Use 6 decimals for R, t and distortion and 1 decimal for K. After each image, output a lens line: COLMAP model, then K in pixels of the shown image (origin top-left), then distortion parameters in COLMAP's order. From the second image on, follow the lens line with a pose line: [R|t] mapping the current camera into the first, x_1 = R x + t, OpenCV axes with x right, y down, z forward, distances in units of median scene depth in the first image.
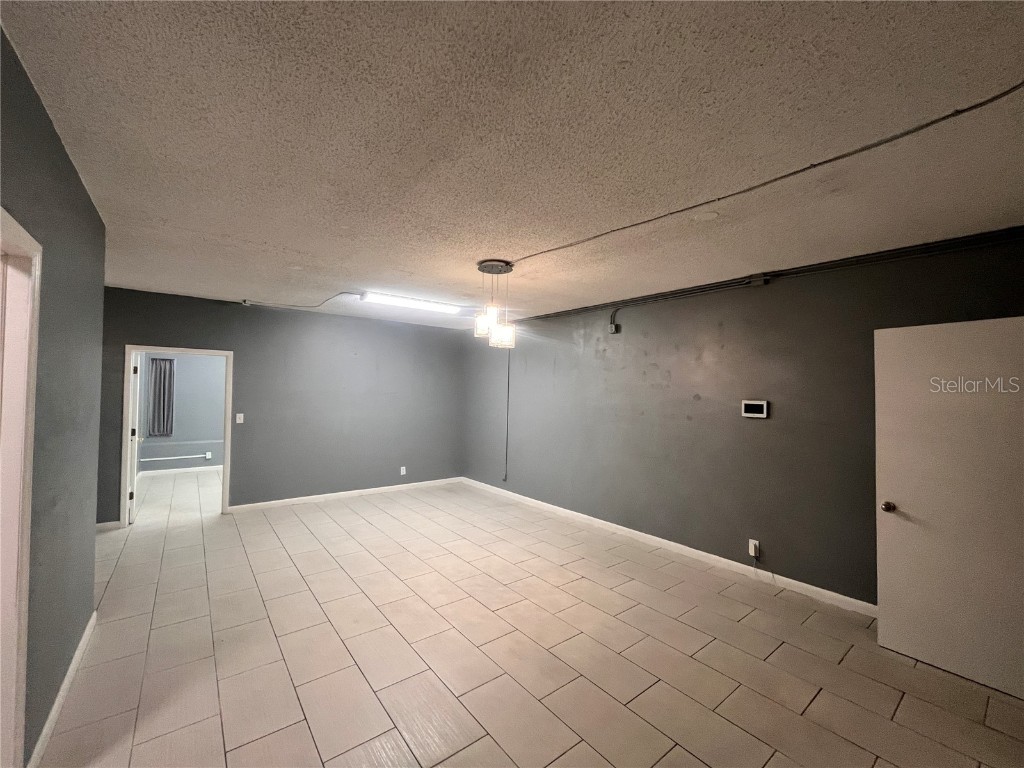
lens RADIAL K [[414.2, 0, 510.0], [0, 414.2, 385.2], [0, 0, 1]] dist [-0.003550, -0.000092]
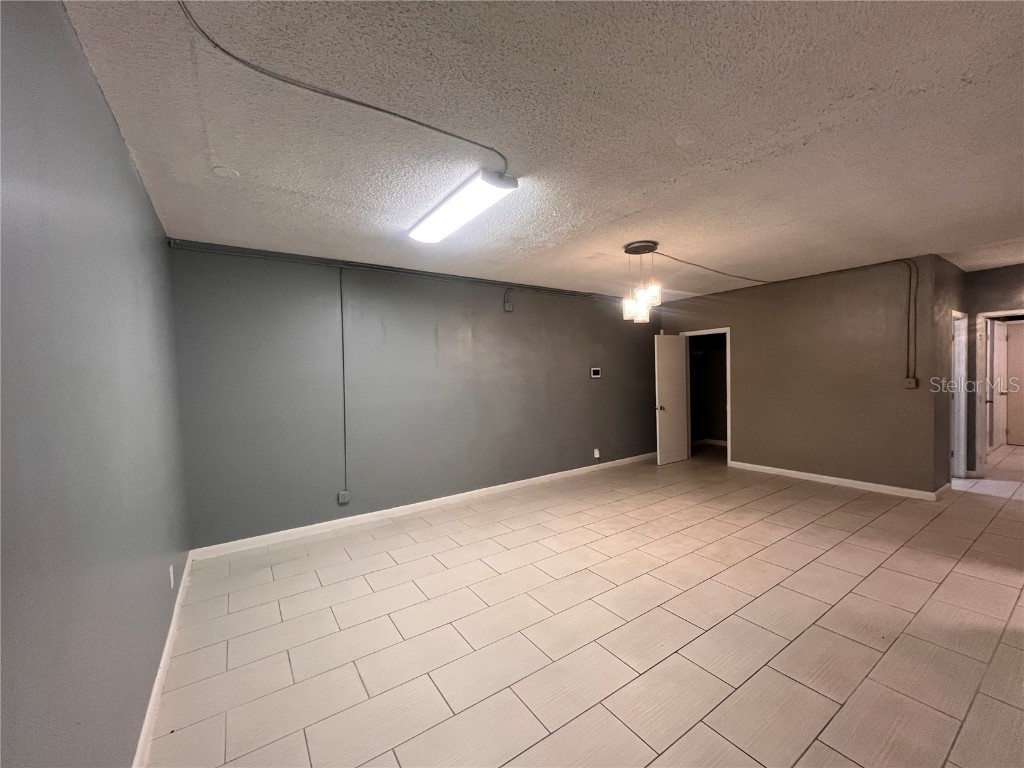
lens RADIAL K [[414.2, 0, 511.3], [0, 414.2, 383.0], [0, 0, 1]] dist [-0.003550, -0.000092]
pose [[0.067125, -0.037278, 0.997048, -1.130031], [0.010416, 0.999274, 0.036660, 0.033180], [-0.997690, 0.007925, 0.067465, 1.221519]]
